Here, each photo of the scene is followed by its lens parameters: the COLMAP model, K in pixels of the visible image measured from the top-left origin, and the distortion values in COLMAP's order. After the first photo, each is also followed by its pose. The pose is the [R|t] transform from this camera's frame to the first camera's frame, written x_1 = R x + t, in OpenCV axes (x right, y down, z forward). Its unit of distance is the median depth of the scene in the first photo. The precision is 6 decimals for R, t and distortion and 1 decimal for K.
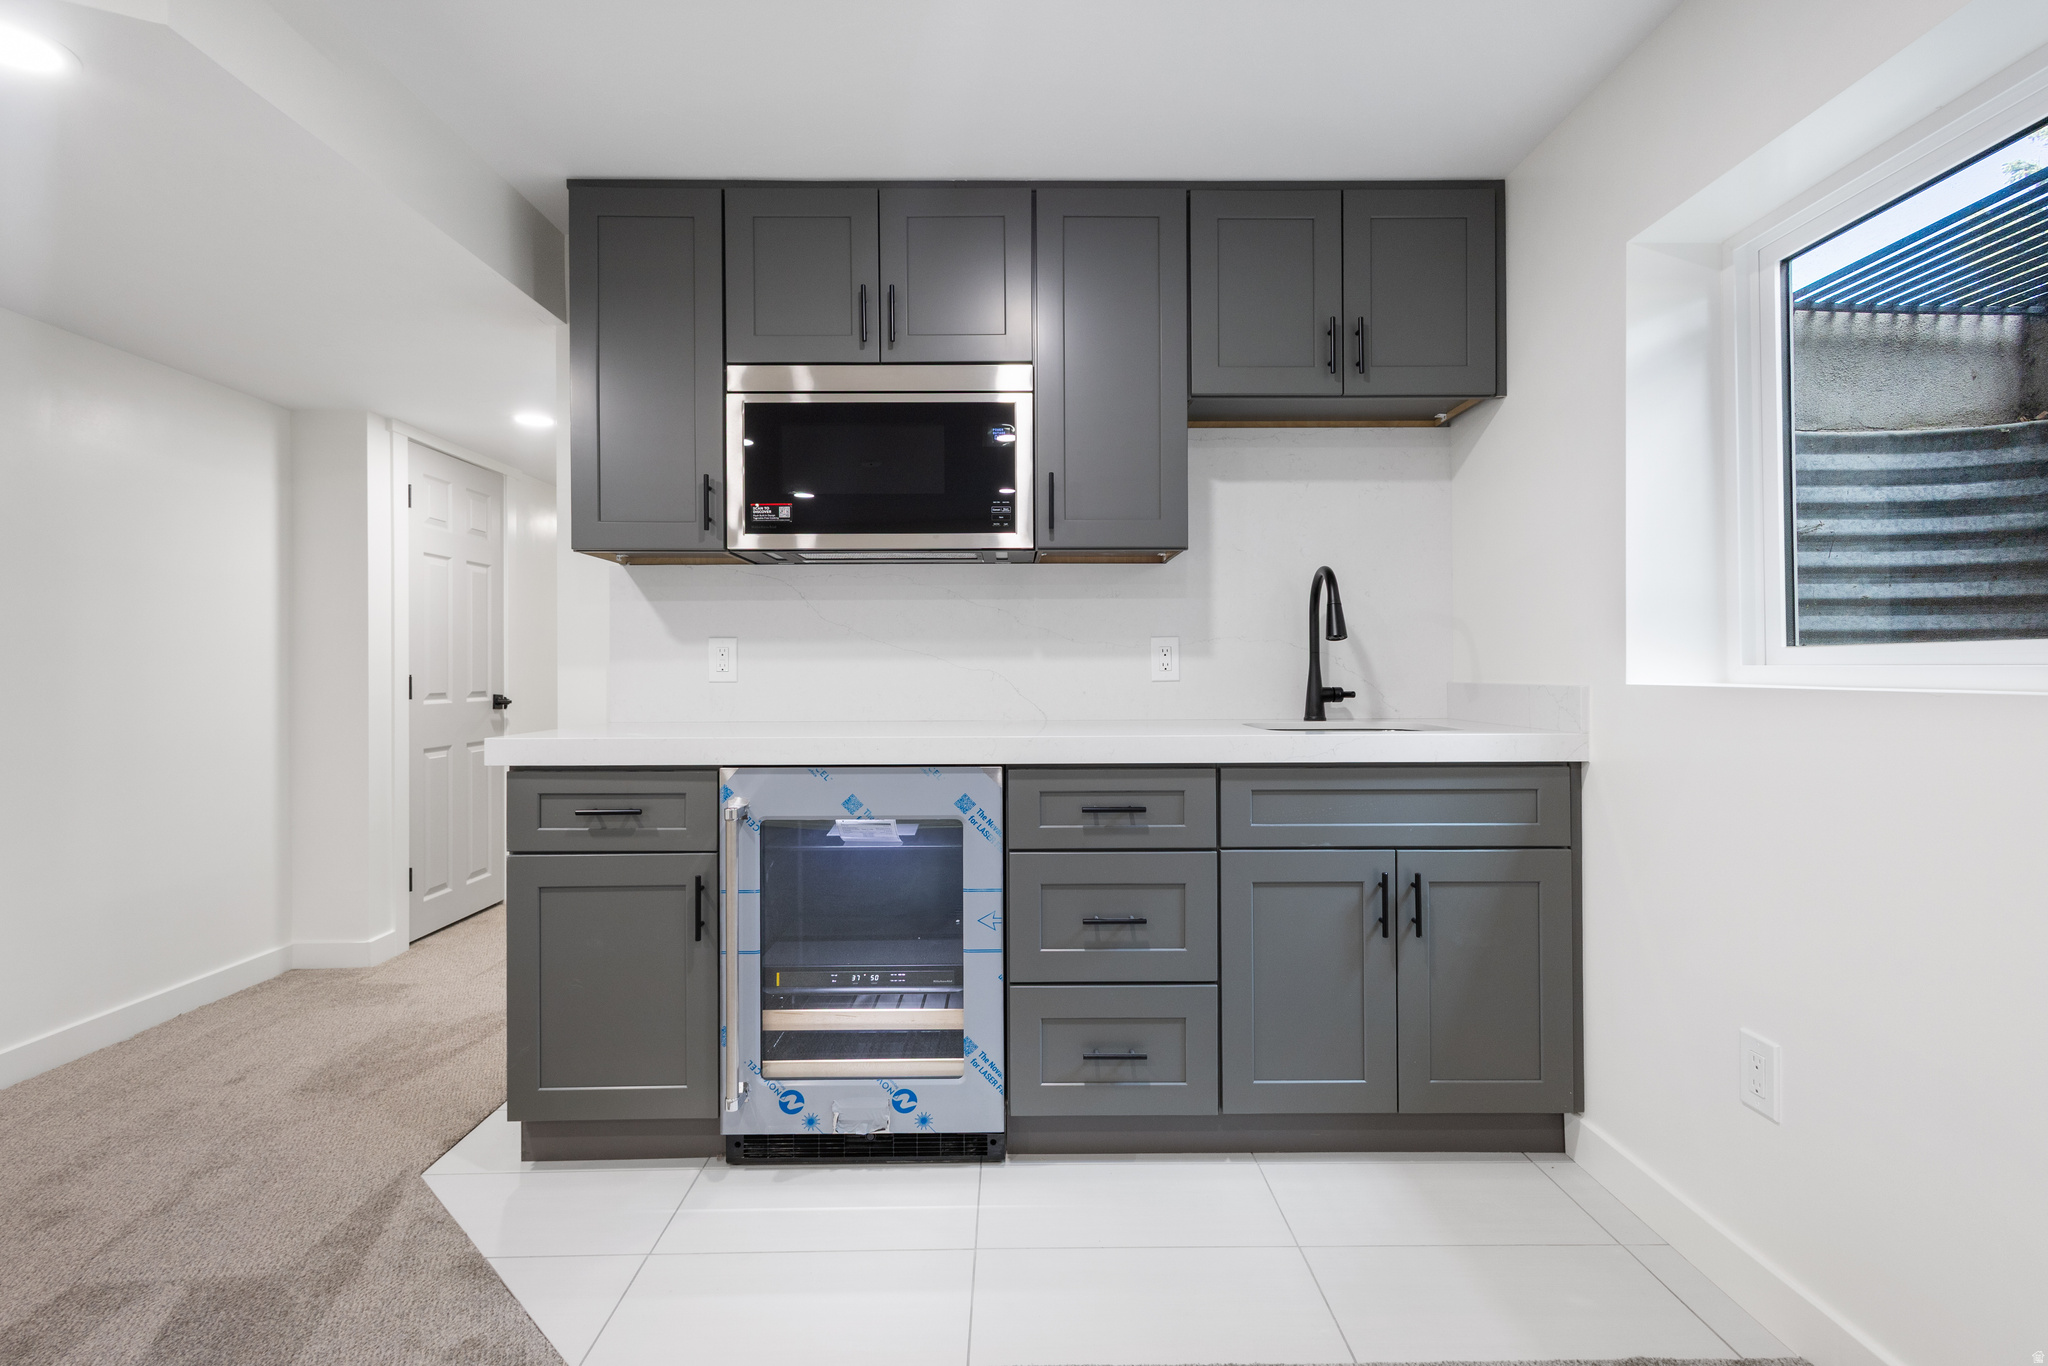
lens RADIAL K [[952.2, 0, 1024.4], [0, 952.2, 668.9], [0, 0, 1]] dist [0.005850, -0.002447]
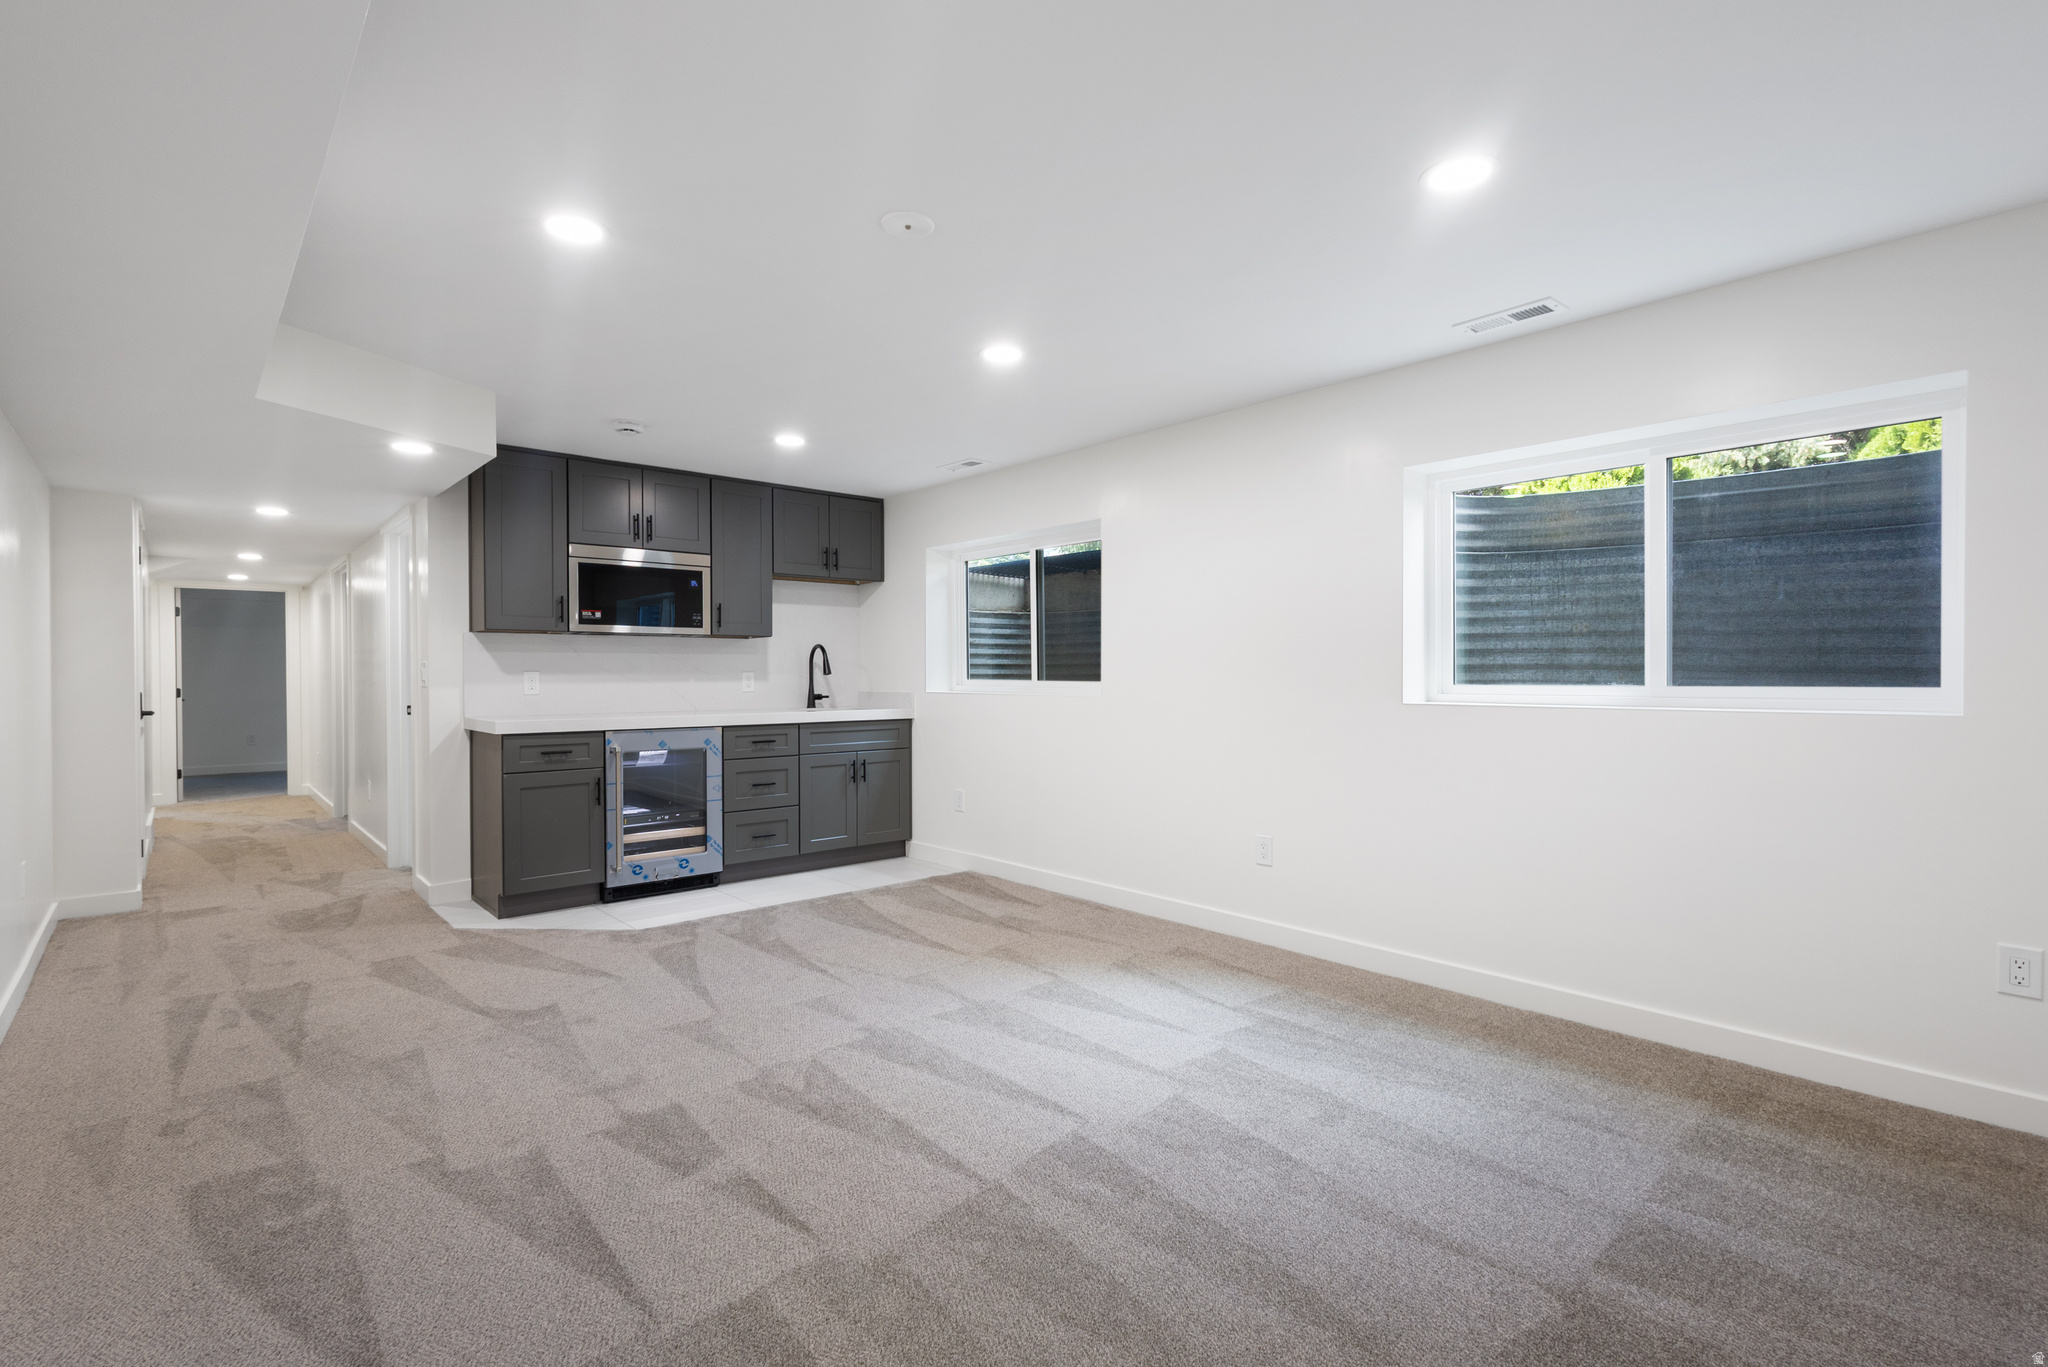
lens RADIAL K [[952.2, 0, 1012.3], [0, 952.2, 680.6], [0, 0, 1]] dist [0.005850, -0.002447]
pose [[0.760435, -0.003087, 0.649406, -1.072714], [-0.002551, 0.999967, 0.007740, -0.041163], [-0.649409, -0.007543, 0.760402, -1.412908]]
